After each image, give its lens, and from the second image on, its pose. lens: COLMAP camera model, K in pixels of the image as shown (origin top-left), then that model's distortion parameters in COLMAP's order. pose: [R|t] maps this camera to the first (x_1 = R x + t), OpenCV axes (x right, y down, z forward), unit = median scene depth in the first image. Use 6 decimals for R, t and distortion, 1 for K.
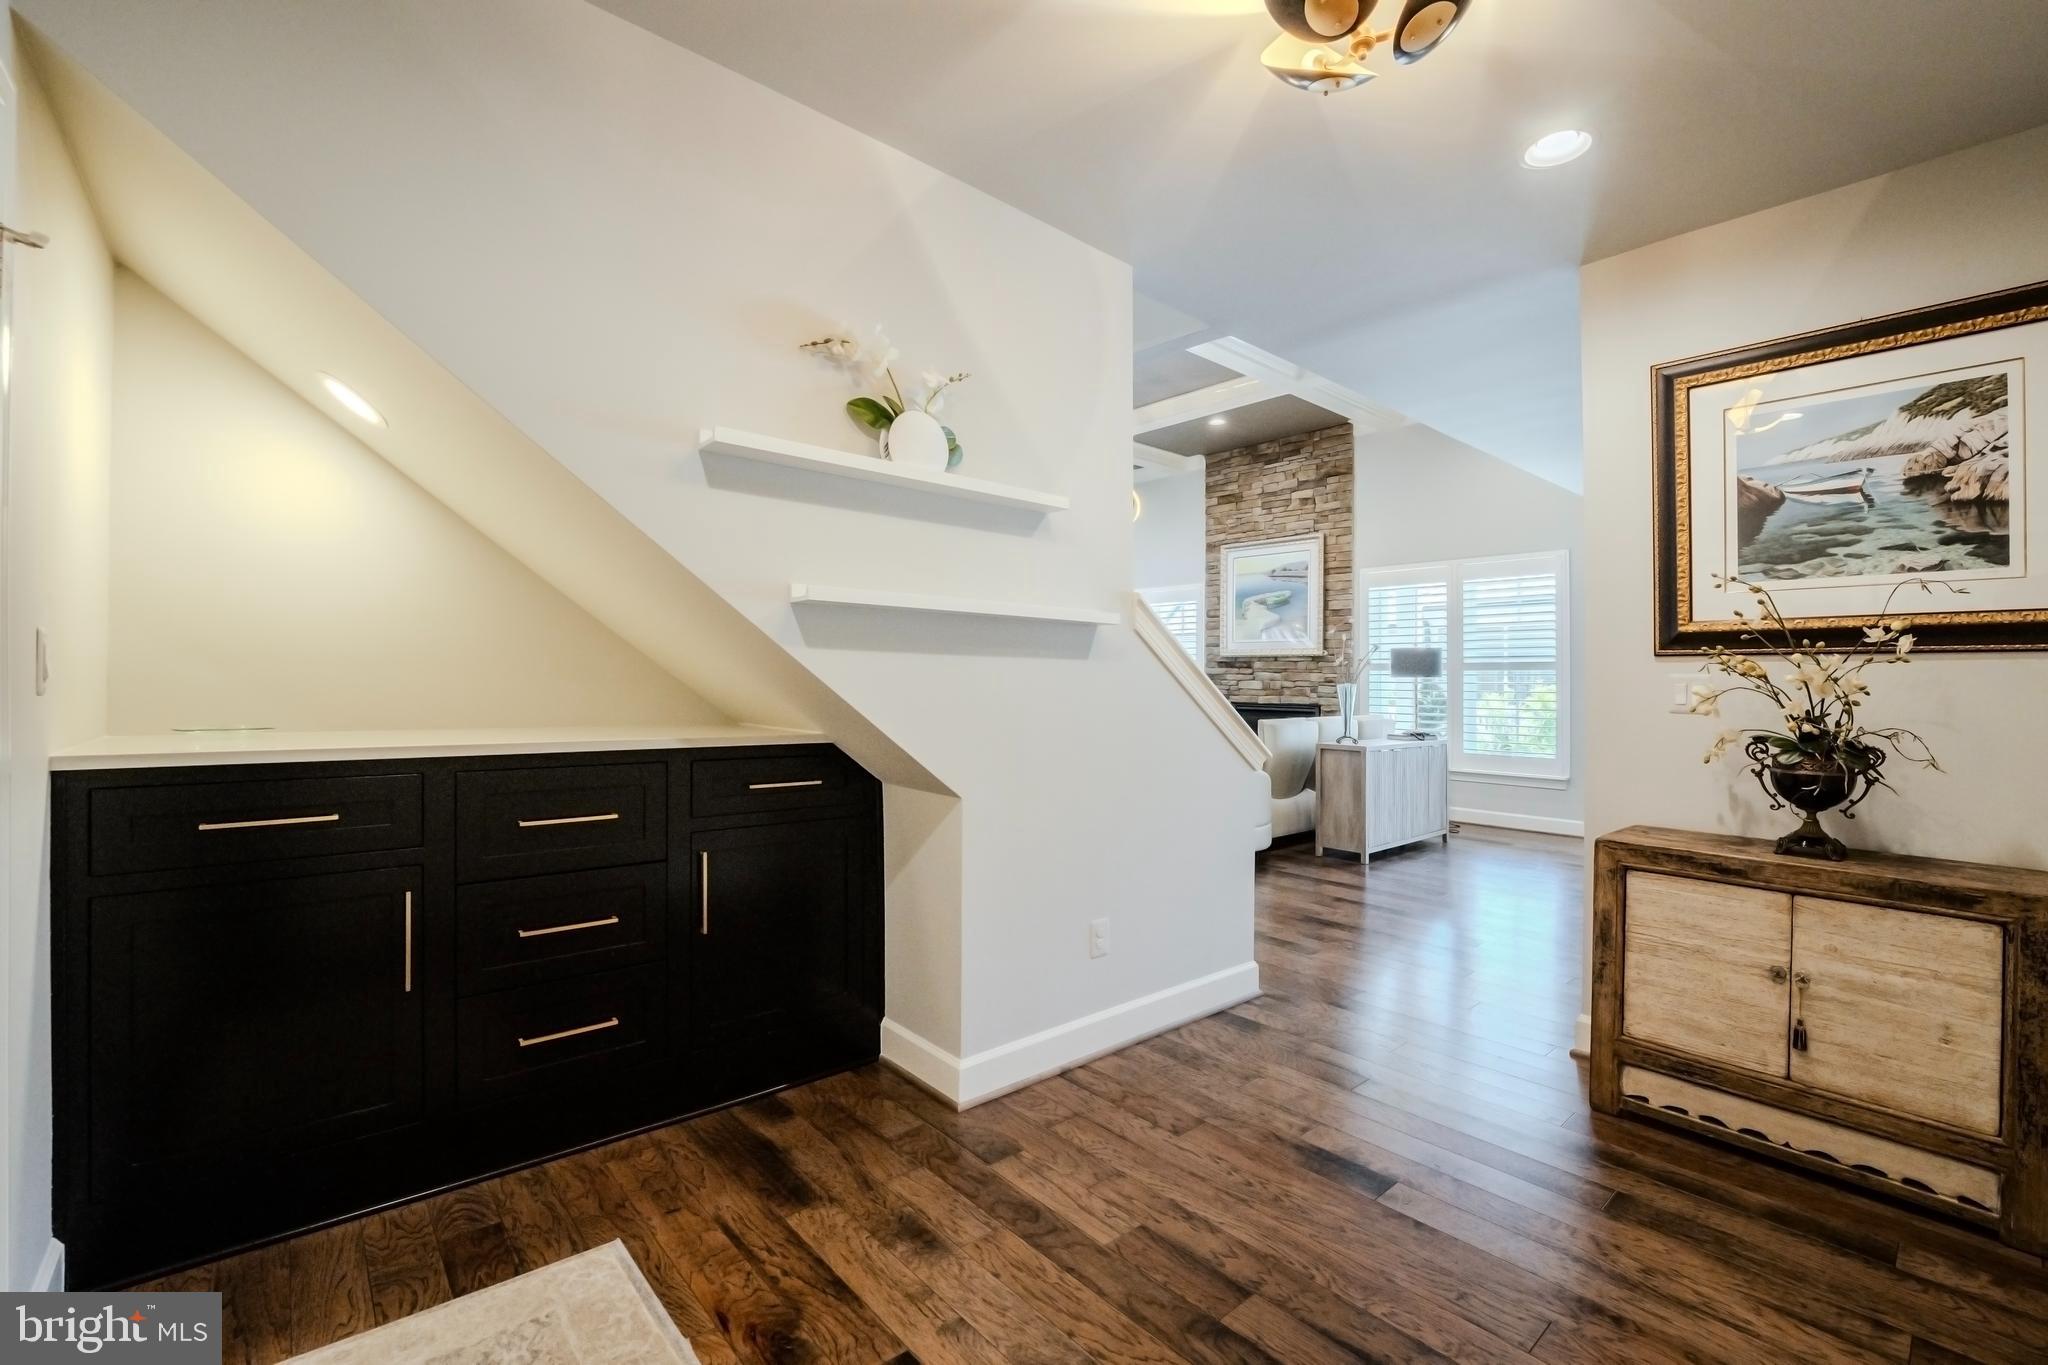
lens RADIAL K [[872.7, 0, 1030.9], [0, 872.7, 666.4], [0, 0, 1]] dist [-0.019948, 0.000904]
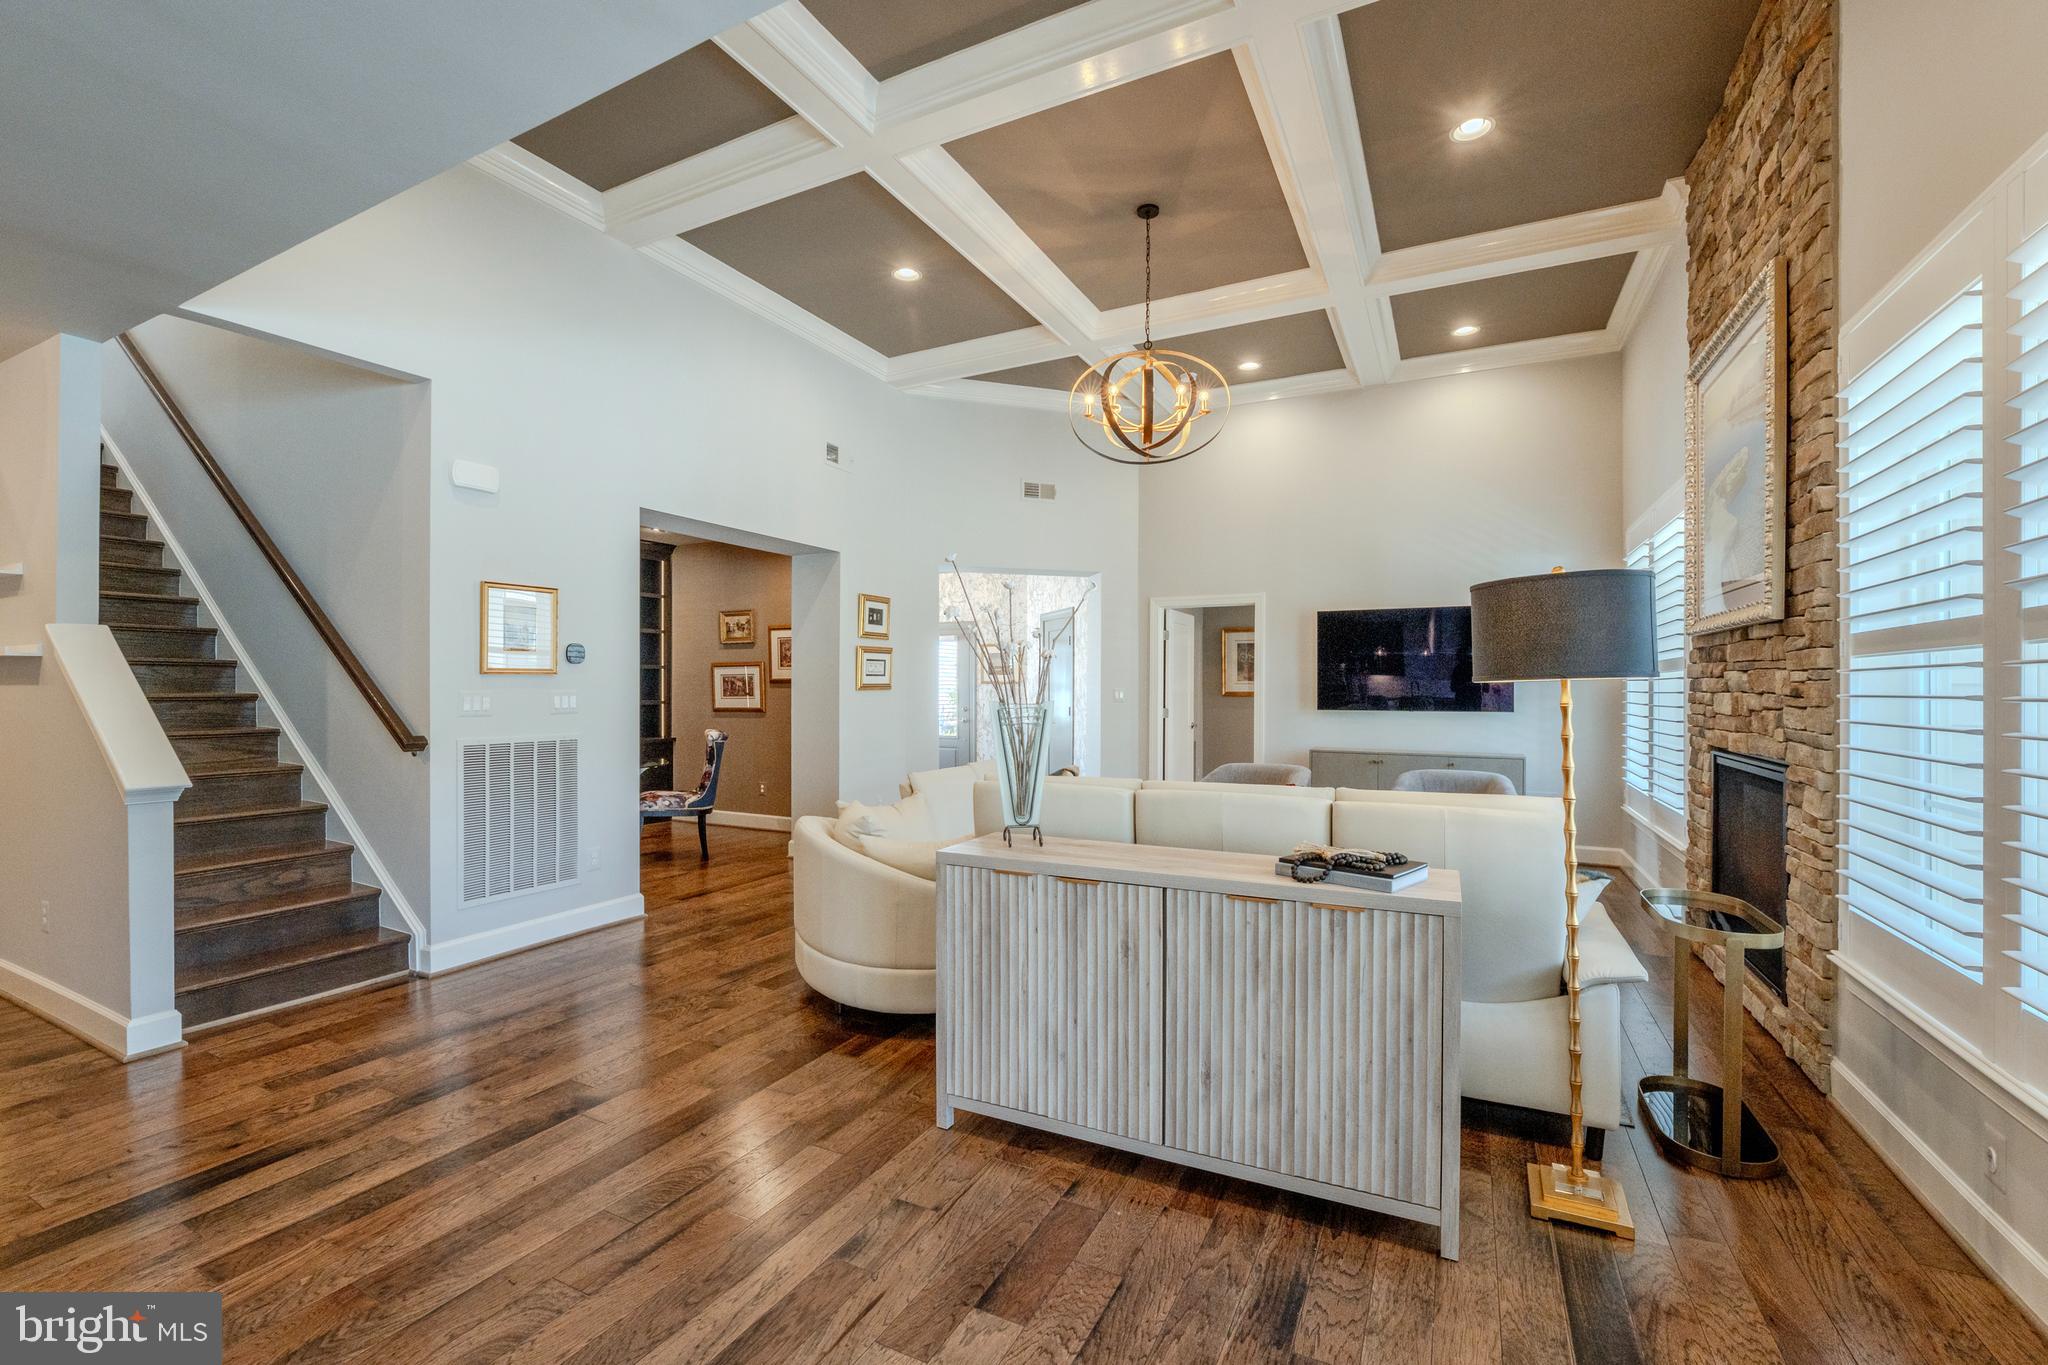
lens RADIAL K [[872.7, 0, 1005.6], [0, 872.7, 697.6], [0, 0, 1]] dist [-0.019948, 0.000904]
pose [[0.361313, -0.002725, -0.932441, 0.537808], [0.020645, 0.999774, 0.005078, 0.010851], [0.932216, -0.021085, 0.361287, 0.594819]]
